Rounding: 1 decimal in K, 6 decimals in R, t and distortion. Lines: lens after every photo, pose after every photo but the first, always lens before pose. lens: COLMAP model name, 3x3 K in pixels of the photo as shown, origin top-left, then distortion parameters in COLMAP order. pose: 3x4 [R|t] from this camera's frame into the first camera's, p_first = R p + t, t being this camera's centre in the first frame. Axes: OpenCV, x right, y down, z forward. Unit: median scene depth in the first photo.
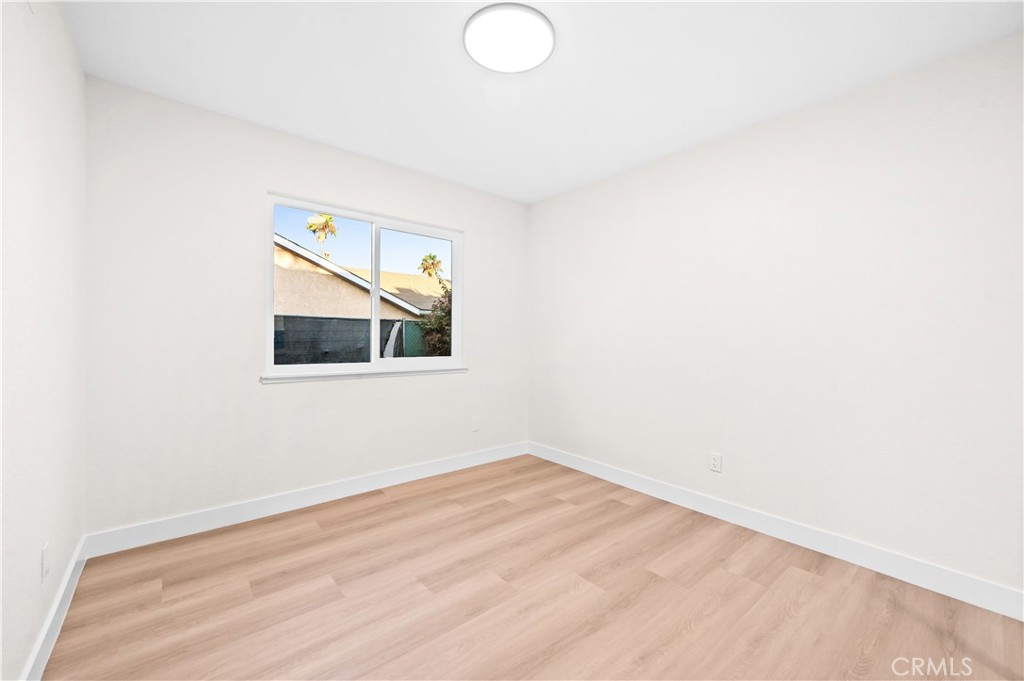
lens RADIAL K [[411.7, 0, 512.9], [0, 411.7, 343.4], [0, 0, 1]] dist [0.002254, 0.000610]
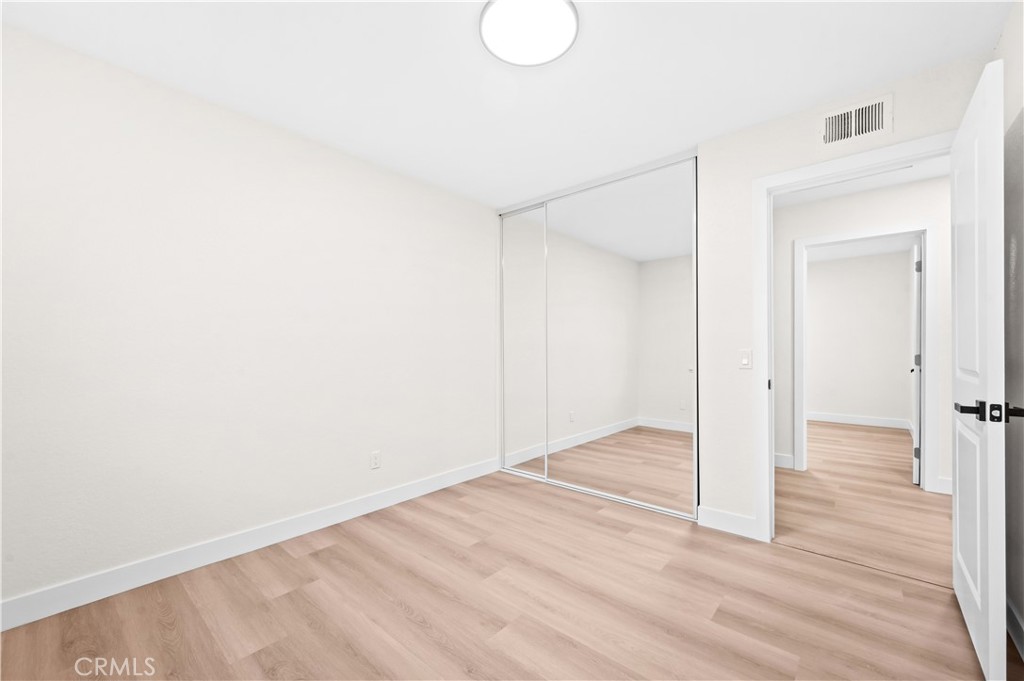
lens RADIAL K [[411.7, 0, 512.9], [0, 411.7, 343.4], [0, 0, 1]] dist [0.002254, 0.000610]
pose [[-0.156916, 0.001705, 0.987610, -0.728264], [0.015244, 0.999884, 0.000695, -0.015052], [-0.987494, 0.015164, -0.156924, 0.922222]]
